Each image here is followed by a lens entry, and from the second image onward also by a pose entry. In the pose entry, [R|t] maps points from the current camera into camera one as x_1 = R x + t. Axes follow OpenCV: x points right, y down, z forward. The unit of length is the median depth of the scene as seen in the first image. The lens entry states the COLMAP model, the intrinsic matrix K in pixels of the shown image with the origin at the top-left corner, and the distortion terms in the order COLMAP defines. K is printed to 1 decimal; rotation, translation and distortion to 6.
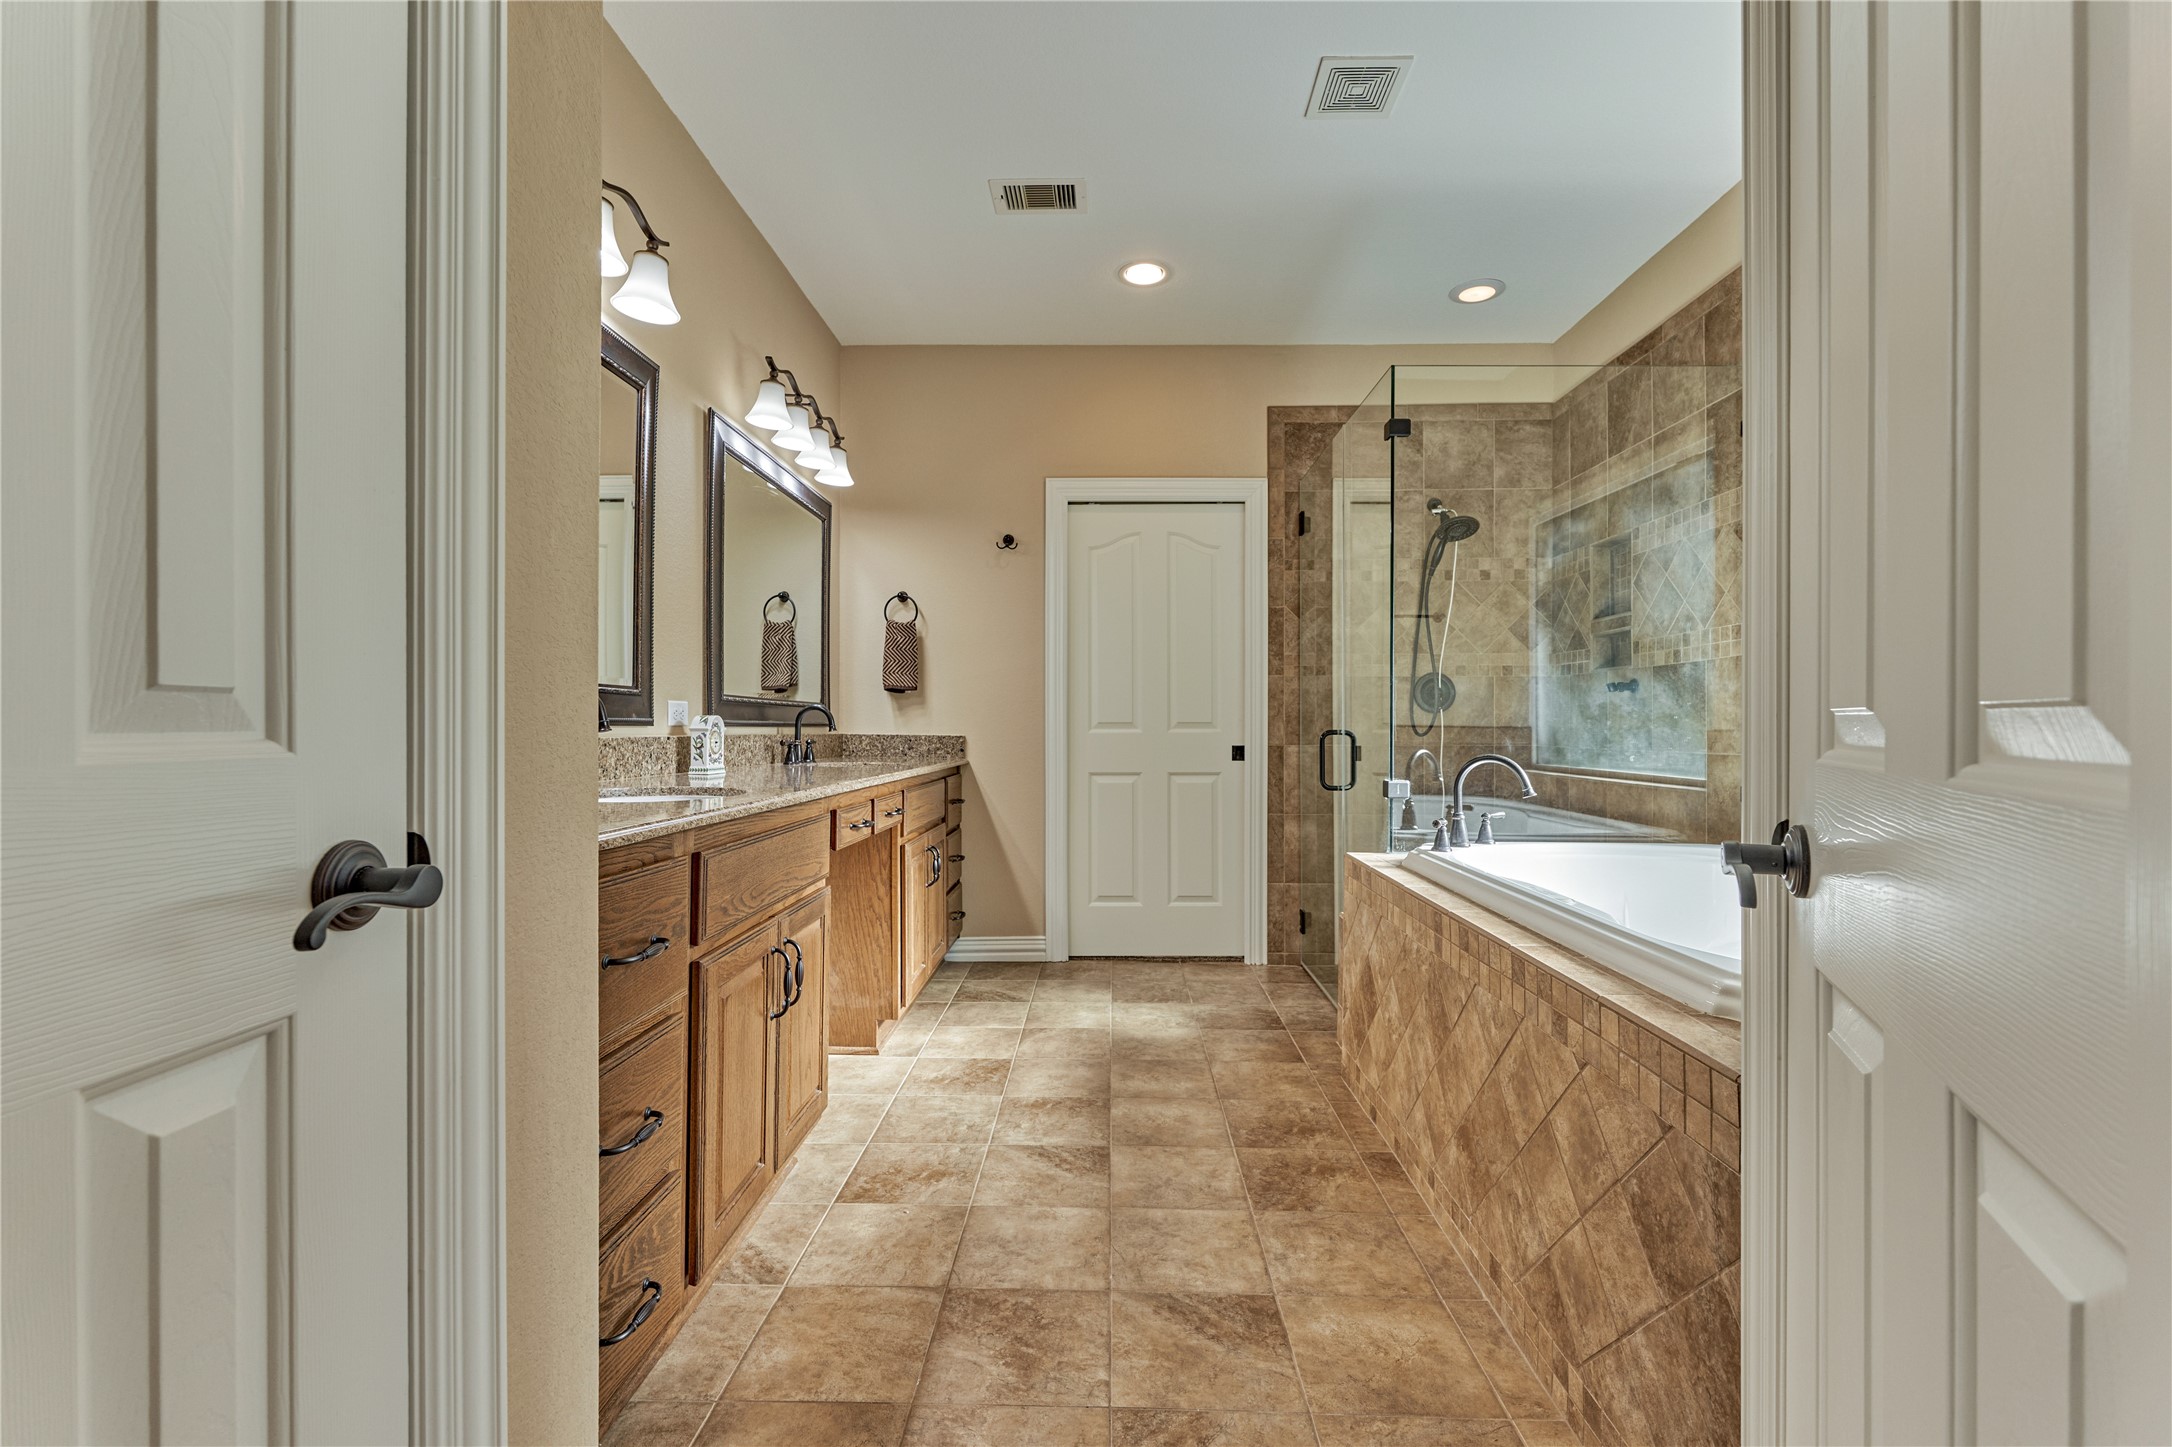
lens RADIAL K [[976.8, 0, 1083.6], [0, 976.8, 726.2], [0, 0, 1]] dist [-0.000136, -0.000523]
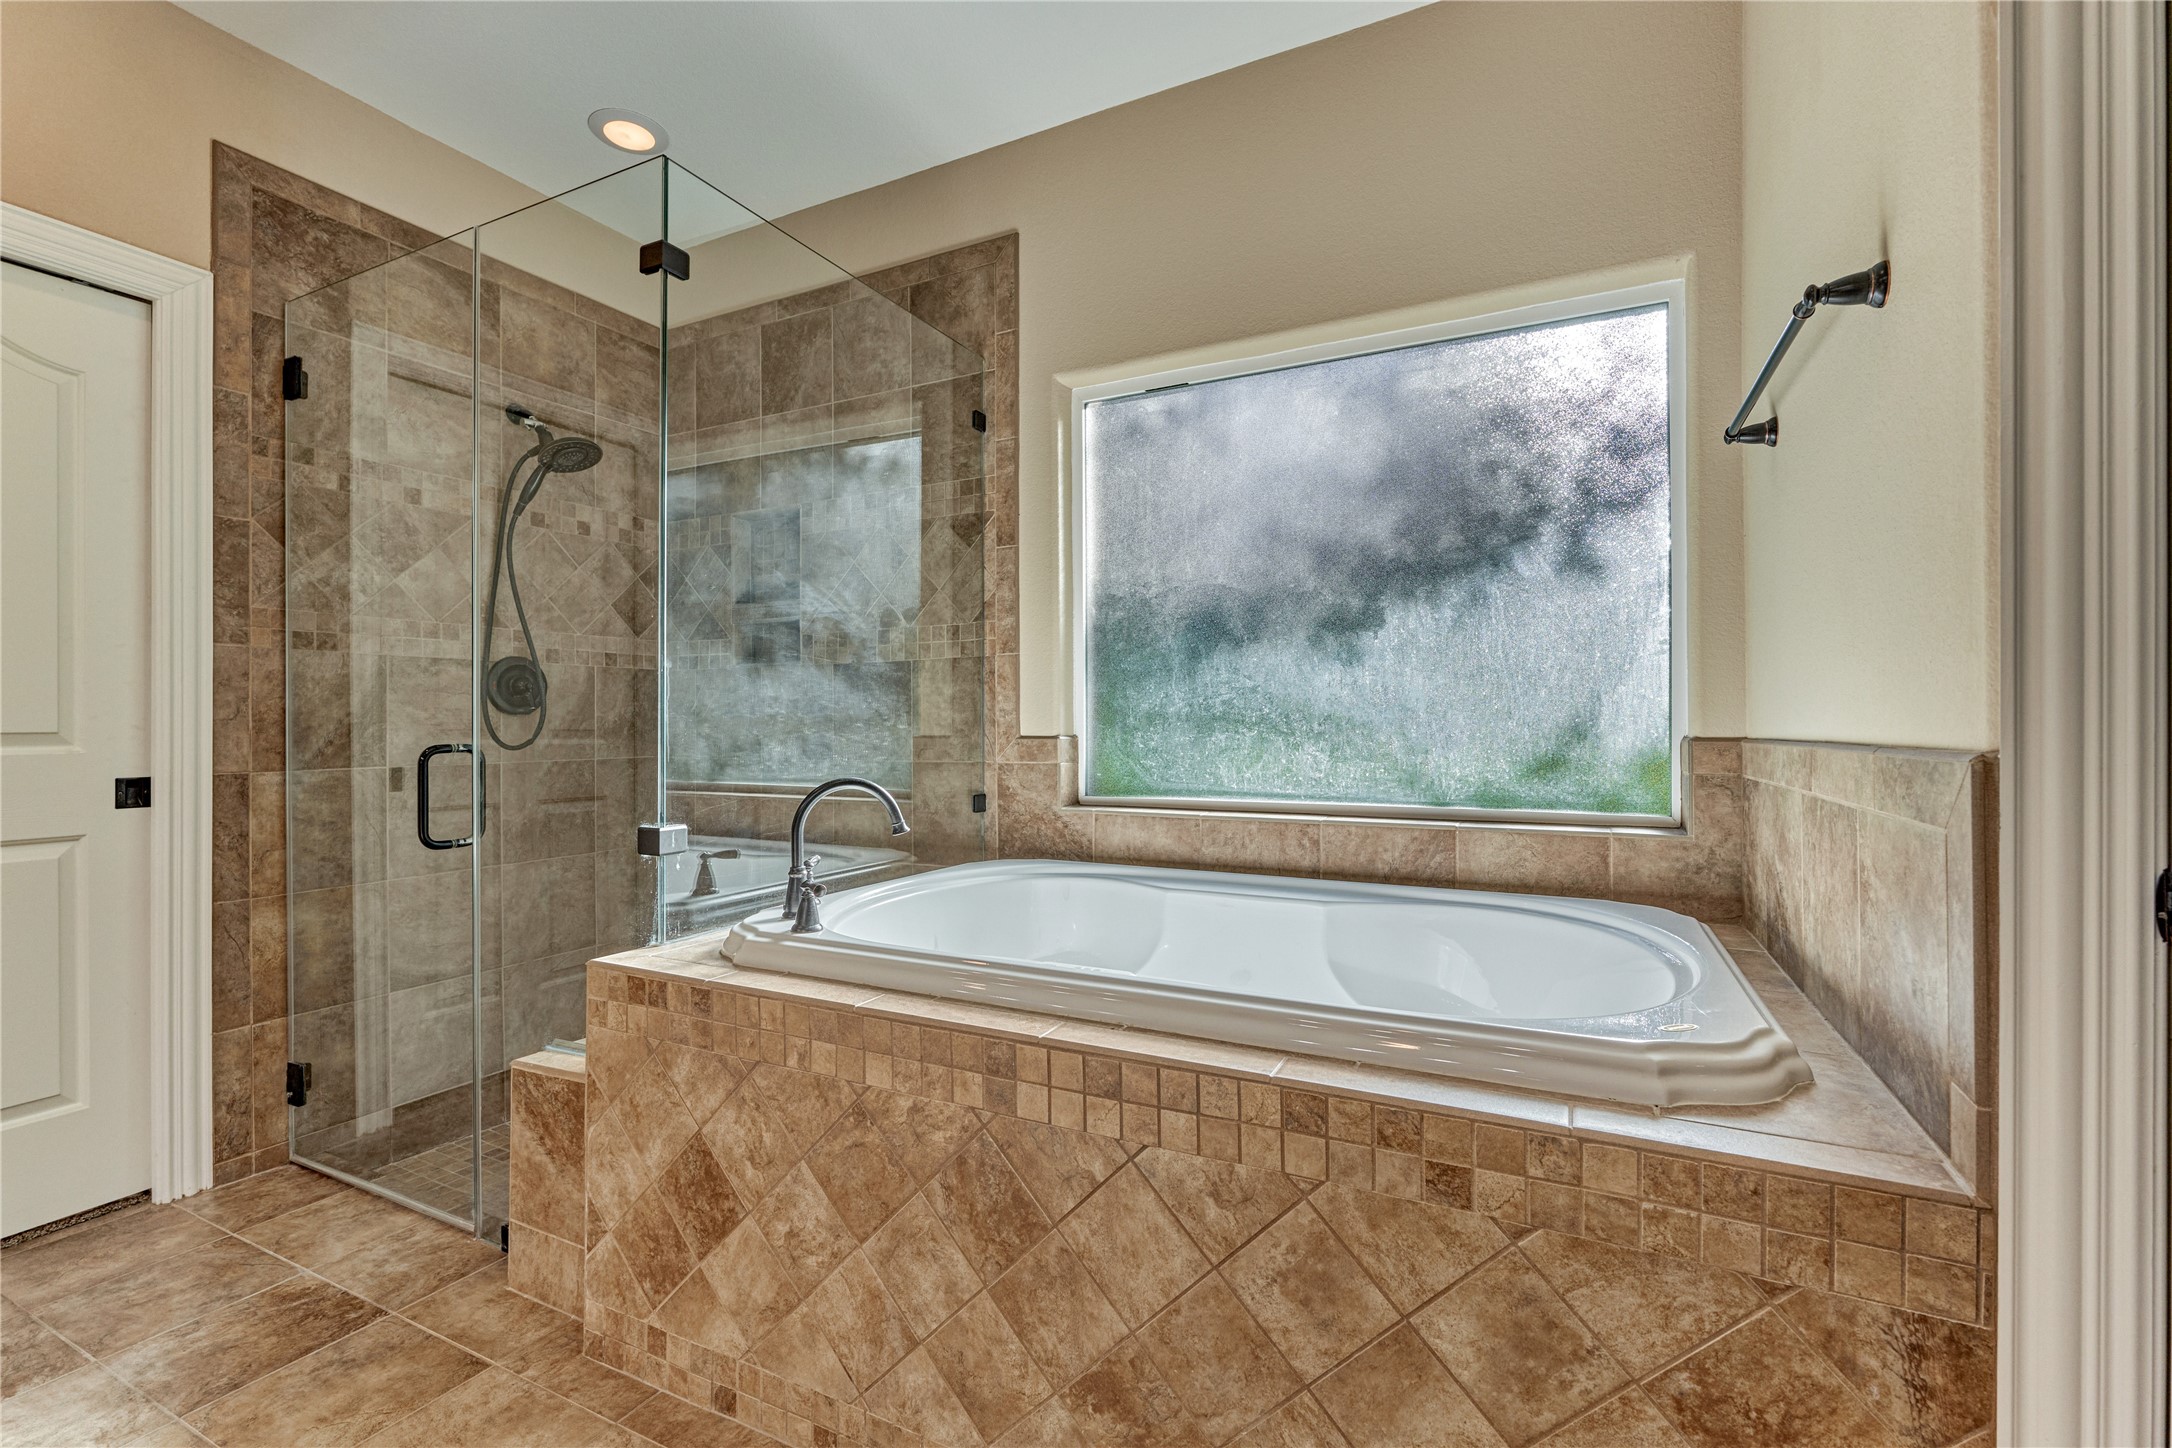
lens RADIAL K [[956.1, 0, 1092.0], [0, 956.1, 718.8], [0, 0, 1]] dist [-0.001665, -0.000127]
pose [[0.418608, -0.000132, 0.908167, -0.092325], [0.005481, 0.999982, -0.002381, -0.007824], [-0.908150, 0.005974, 0.418601, 0.385718]]
